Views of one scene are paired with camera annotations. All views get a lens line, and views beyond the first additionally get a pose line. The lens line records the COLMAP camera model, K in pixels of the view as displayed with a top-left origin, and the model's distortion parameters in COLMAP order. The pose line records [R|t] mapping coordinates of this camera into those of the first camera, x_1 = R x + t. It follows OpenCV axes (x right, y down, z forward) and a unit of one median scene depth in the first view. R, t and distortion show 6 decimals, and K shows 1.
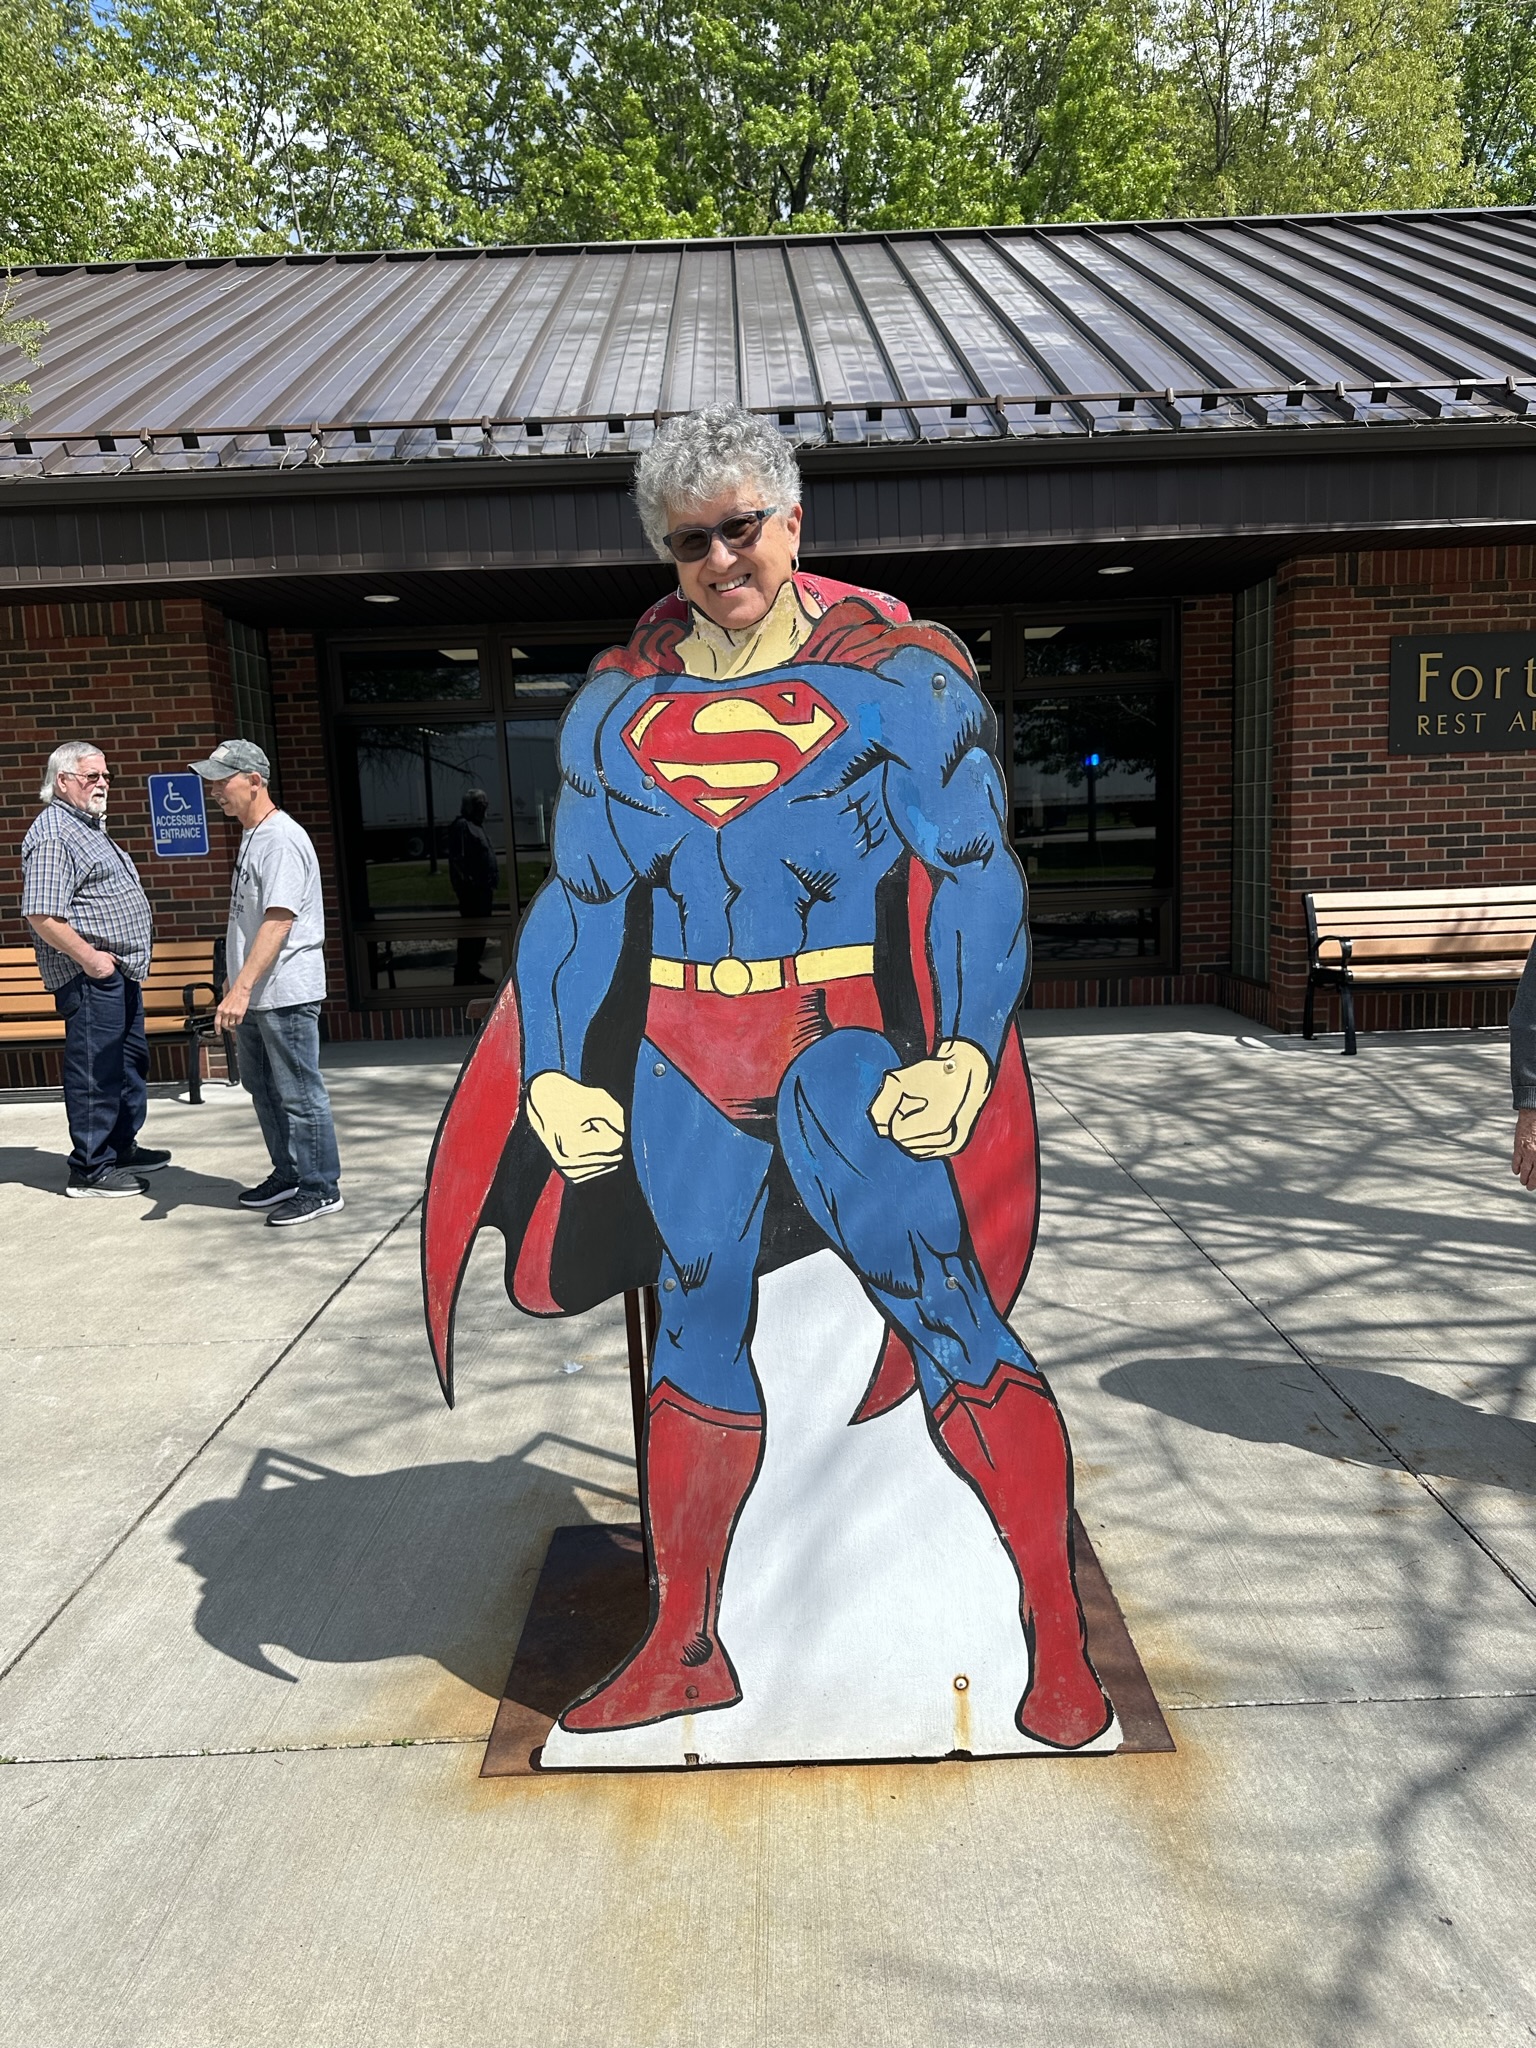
lens RADIAL K [[1468.8, 0, 773.9], [0, 1468.8, 1027.3], [0, 0, 1]] dist [0.128318, -0.245572]
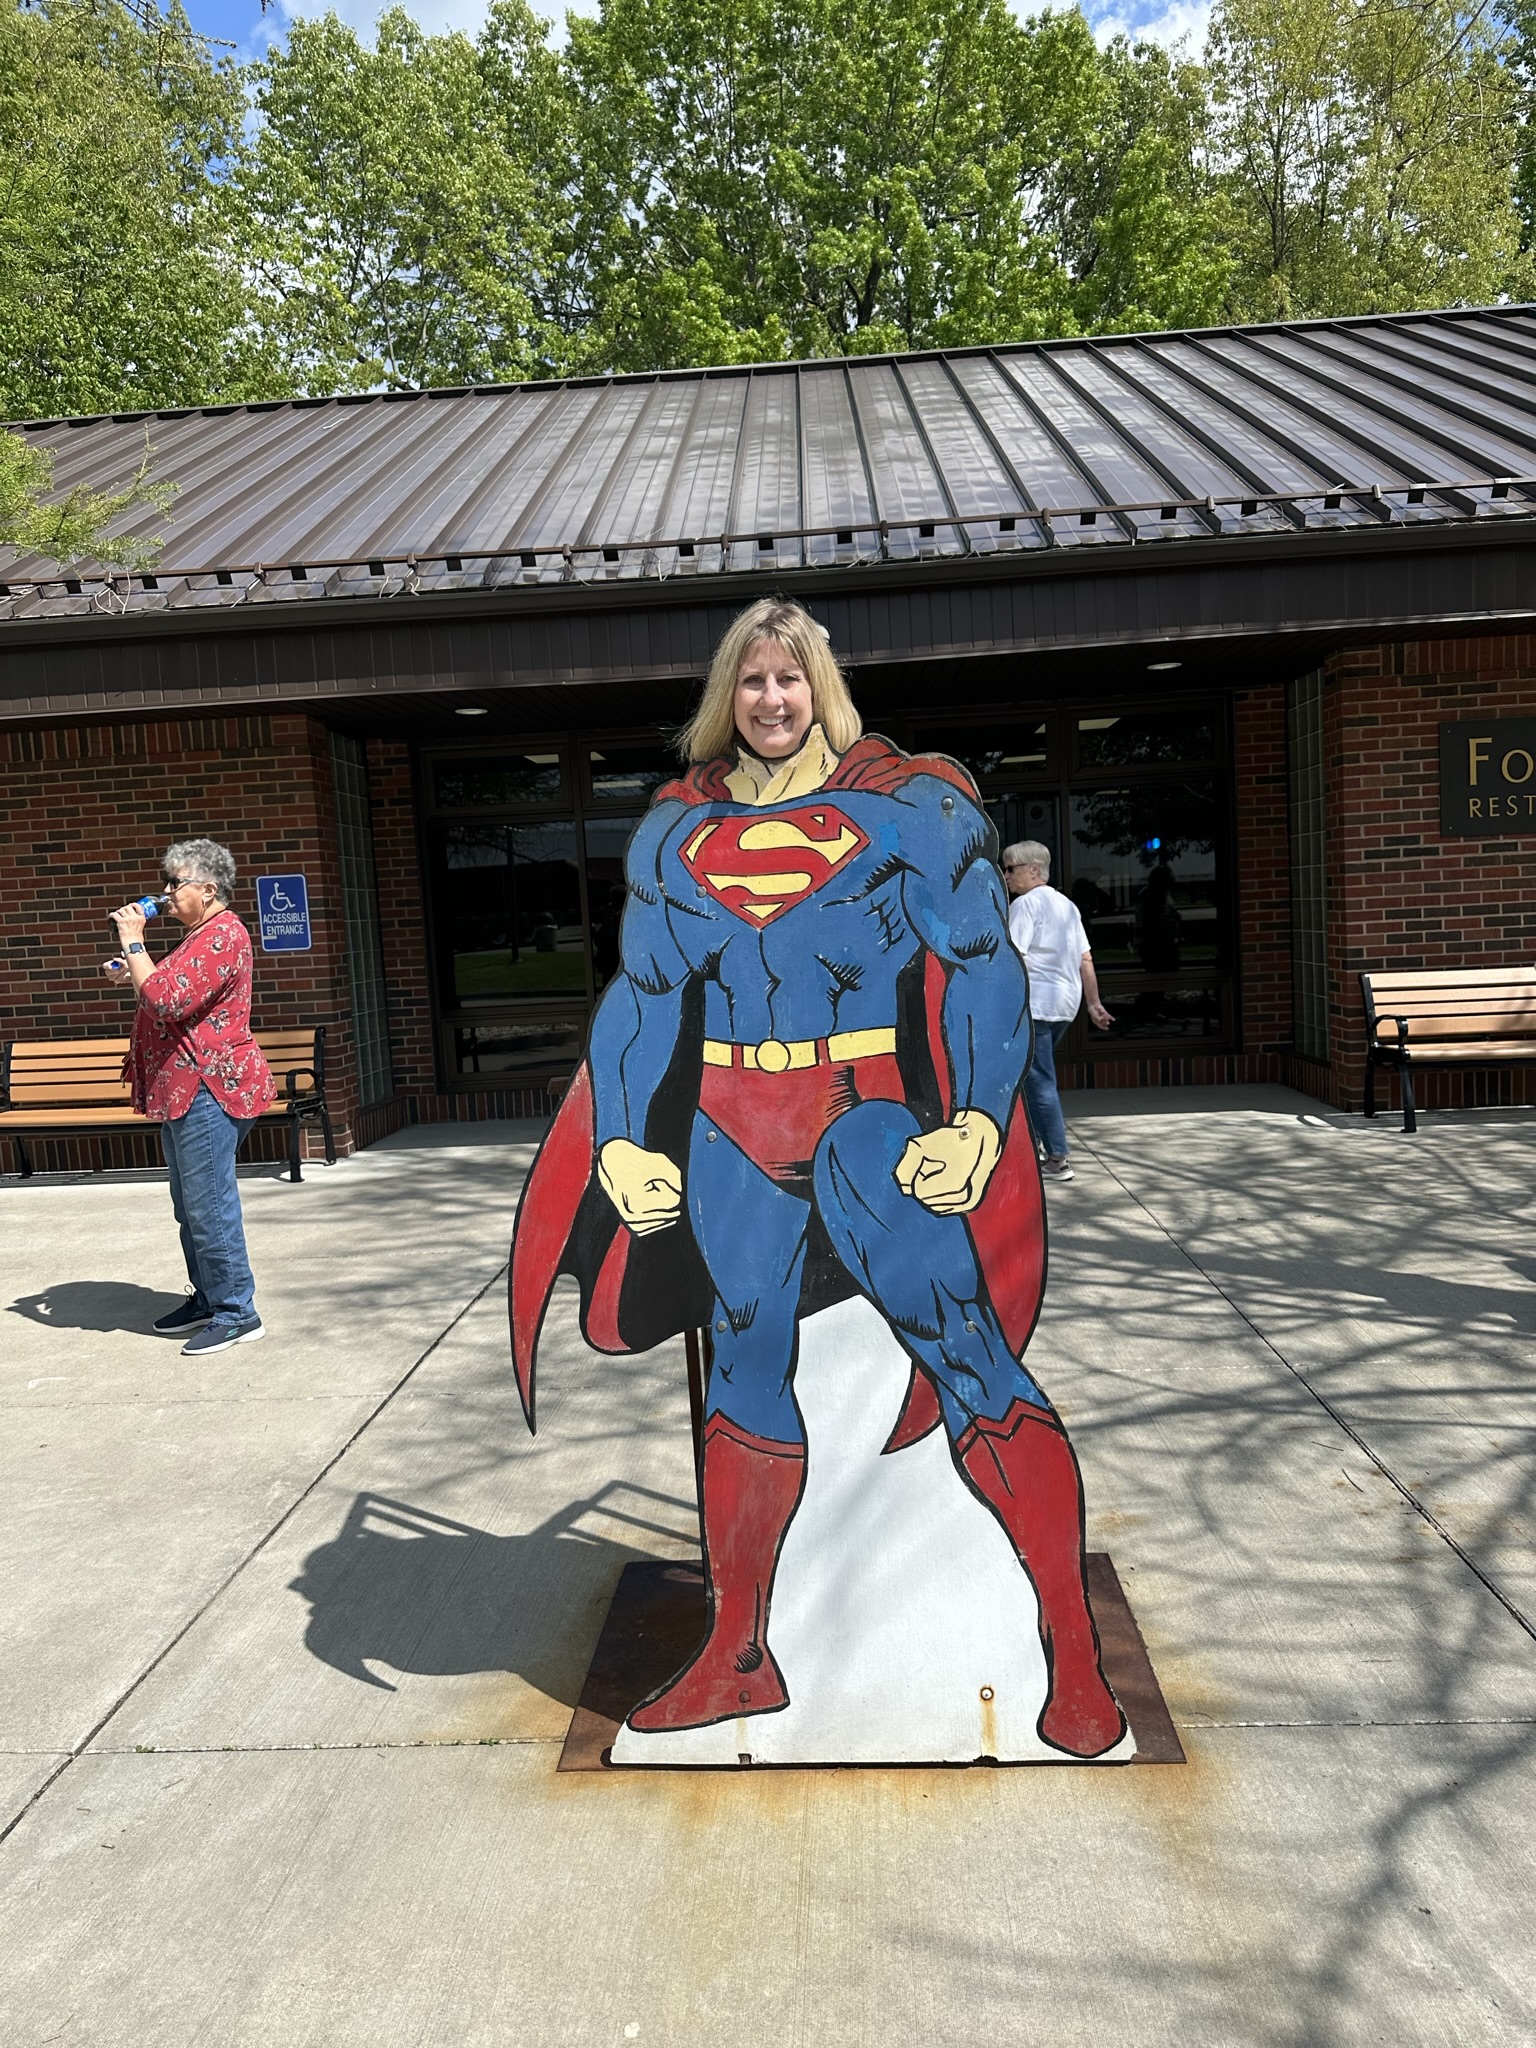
lens RADIAL K [[1460.7, 0, 748.7], [0, 1460.7, 1024.0], [0, 0, 1]] dist [0.138547, -0.261995]
pose [[0.997686, -0.008784, -0.067416, 0.027769], [0.004838, 0.998277, -0.058474, 0.007072], [0.067814, 0.058012, 0.996010, -0.139561]]
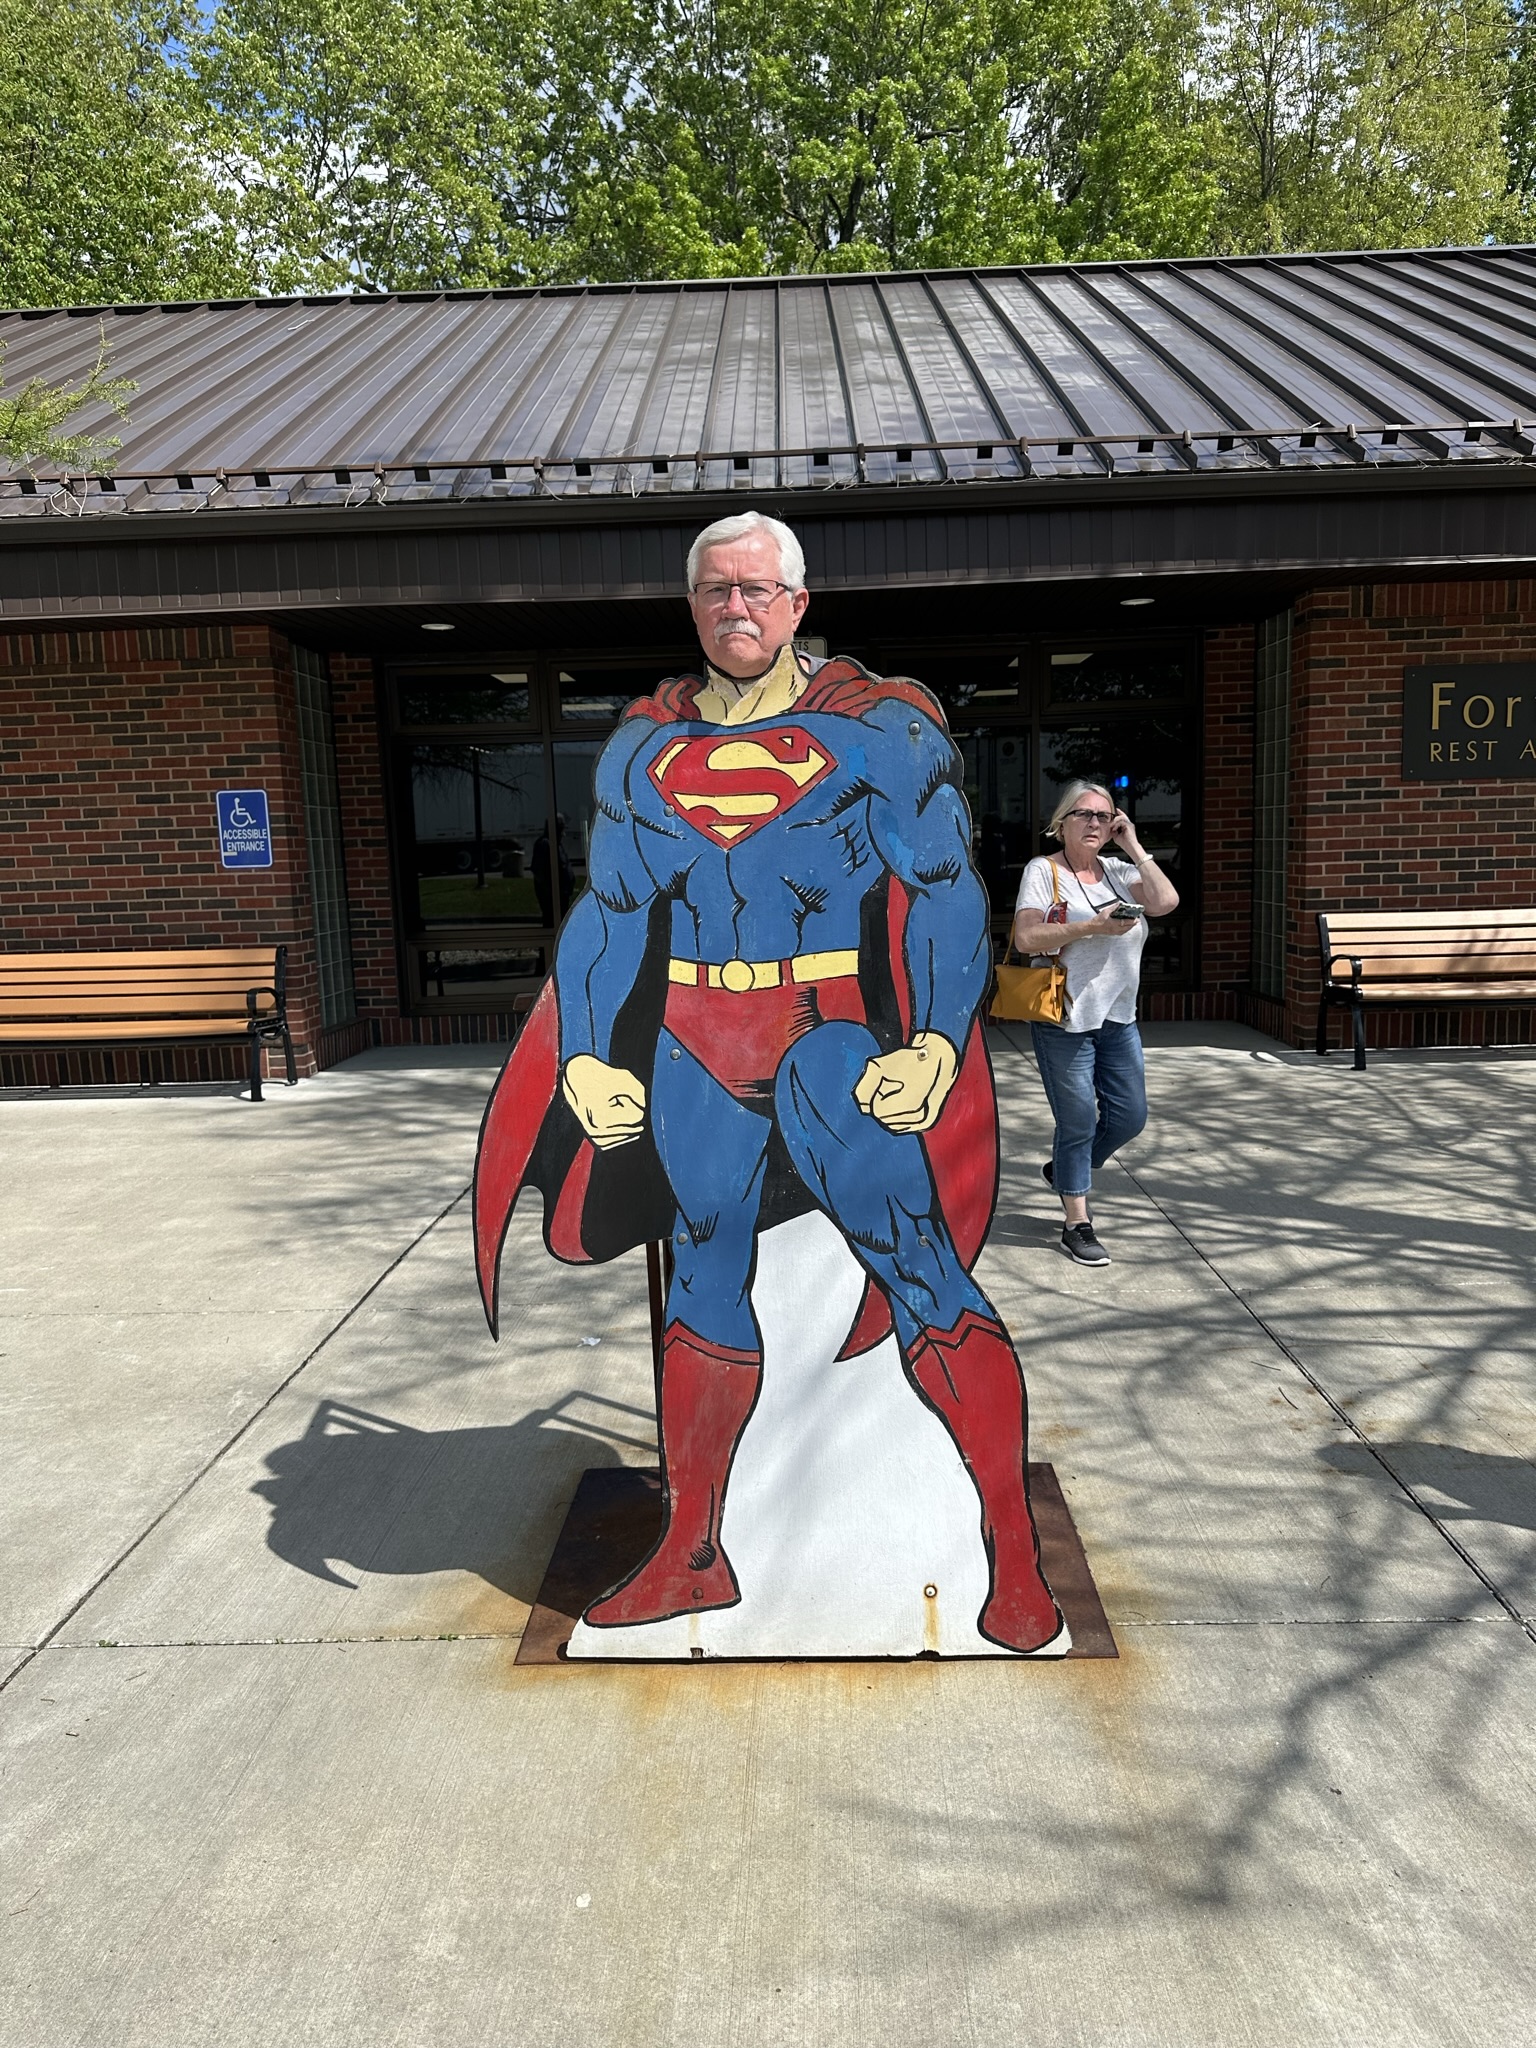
lens RADIAL K [[1463.2, 0, 768.0], [0, 1463.2, 1024.0], [0, 0, 1]] dist [0.135446, -0.262219]
pose [[0.999420, 0.012662, -0.031624, 0.030705], [-0.013061, 0.999837, -0.012437, 0.017098], [0.031461, 0.012843, 0.999422, -0.157807]]
